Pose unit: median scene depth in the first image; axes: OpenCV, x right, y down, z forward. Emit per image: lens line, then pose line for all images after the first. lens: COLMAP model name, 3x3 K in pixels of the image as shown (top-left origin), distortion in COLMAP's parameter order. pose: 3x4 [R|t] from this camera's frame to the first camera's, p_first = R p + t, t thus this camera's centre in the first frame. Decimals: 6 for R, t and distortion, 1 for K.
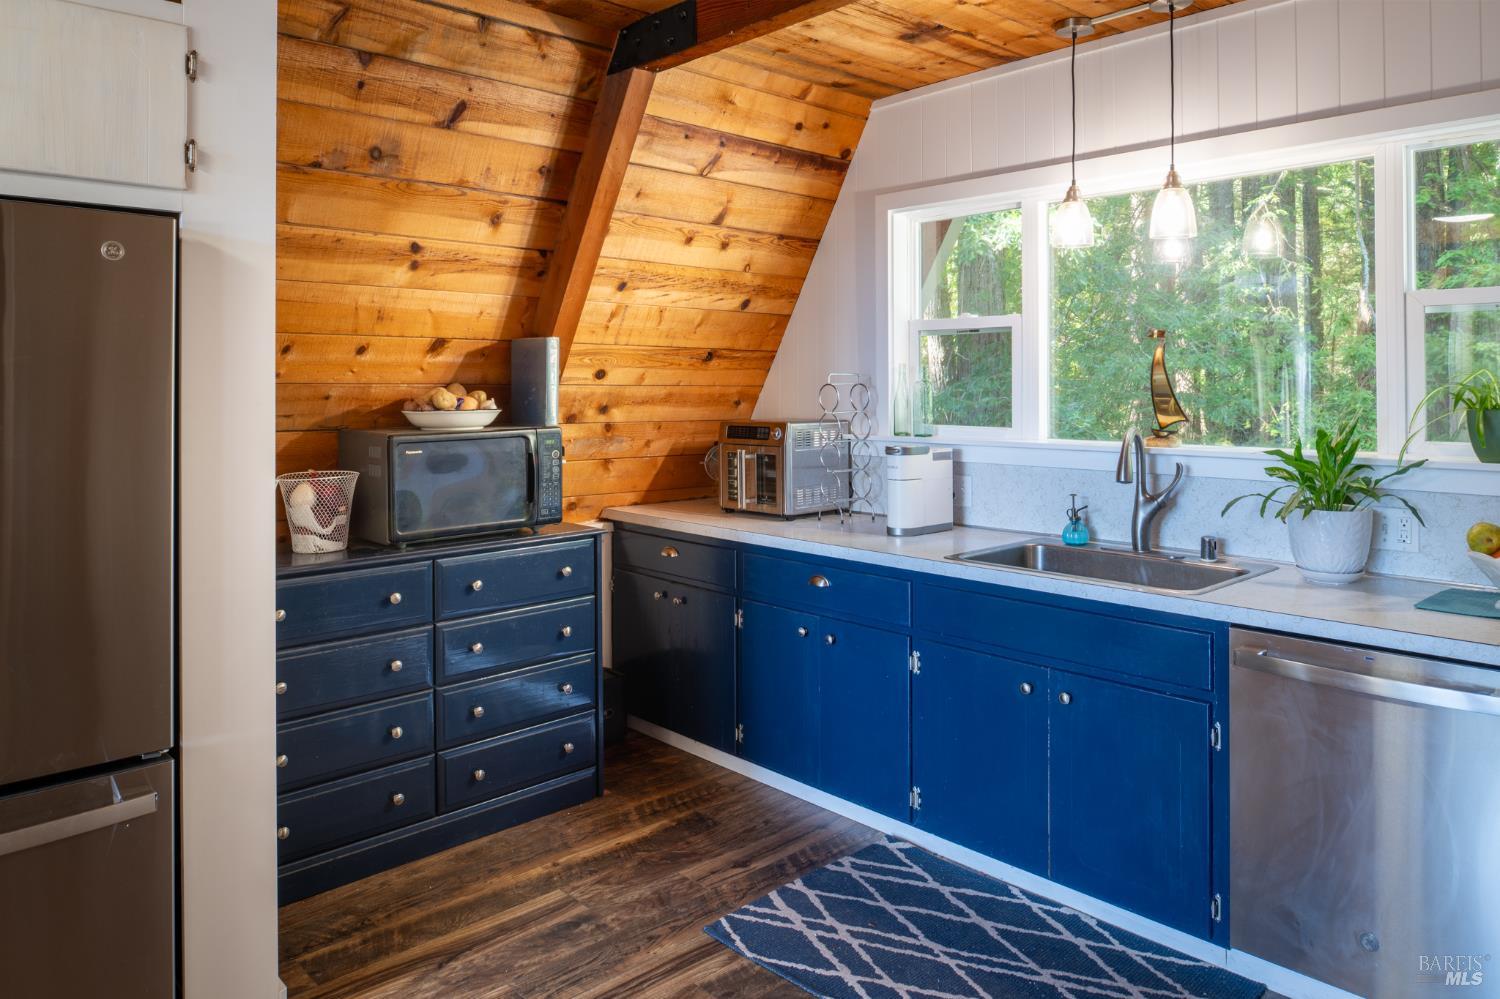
lens RADIAL K [[1023.7, 0, 751.0], [0, 1023.7, 379.6], [0, 0, 1]] dist [-0.008971, -0.003099]
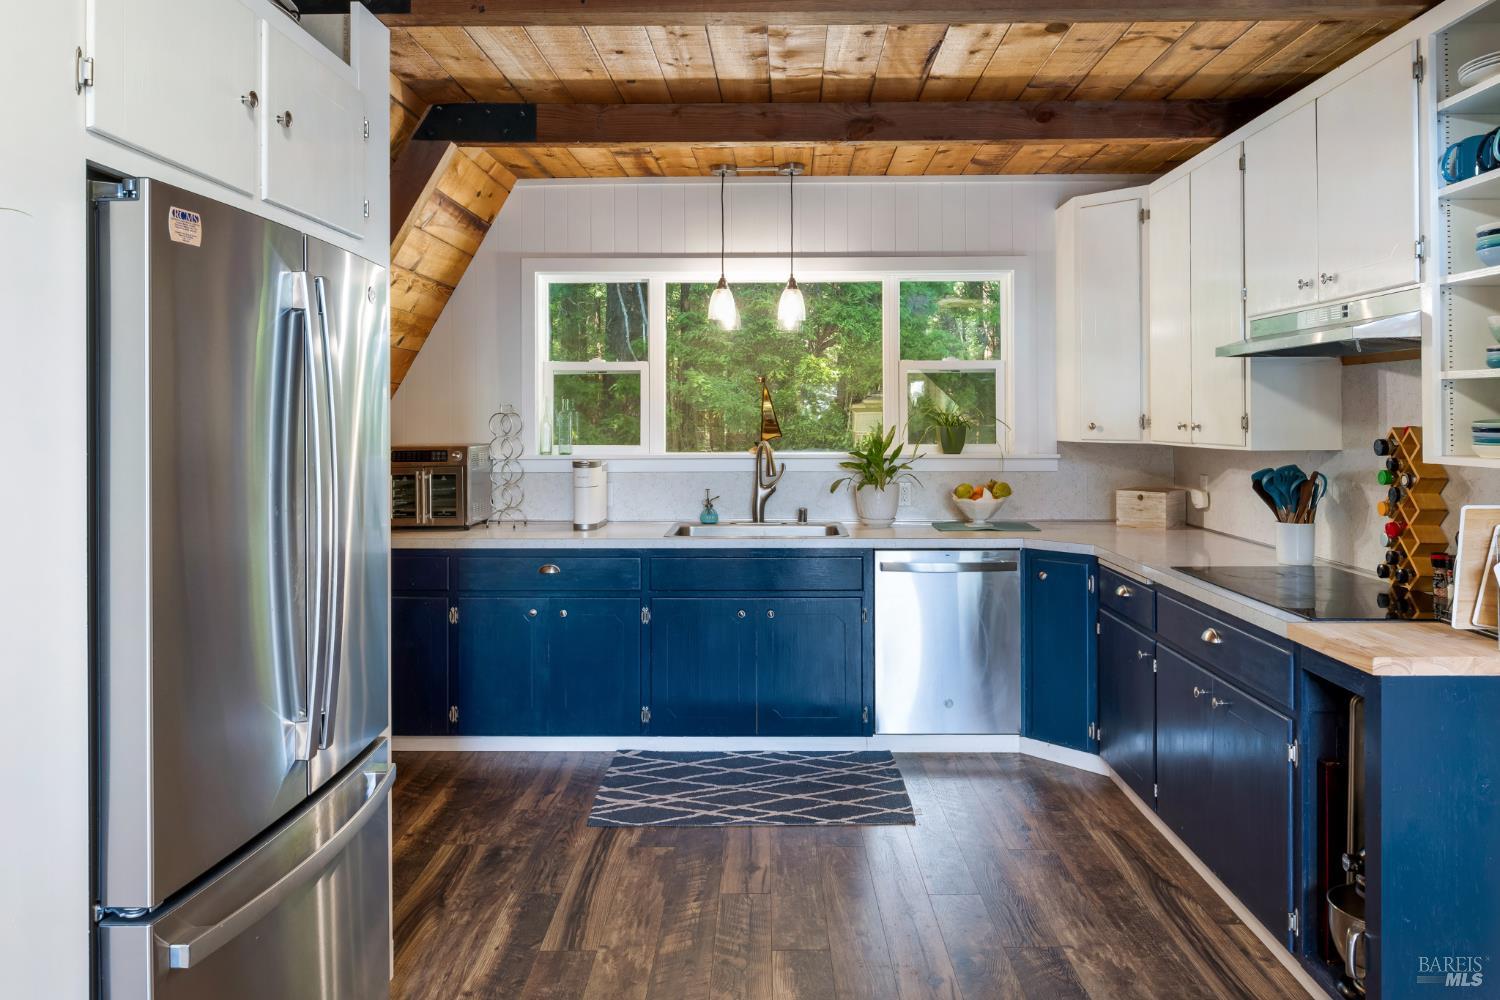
lens RADIAL K [[1028.5, 0, 751.3], [0, 1028.5, 410.8], [0, 0, 1]] dist [0.002566, 0.000773]
pose [[0.706971, 0.000815, 0.707242, -0.785228], [-0.002128, 0.999997, 0.000975, -0.000085], [-0.707239, -0.002194, 0.706971, -0.084546]]
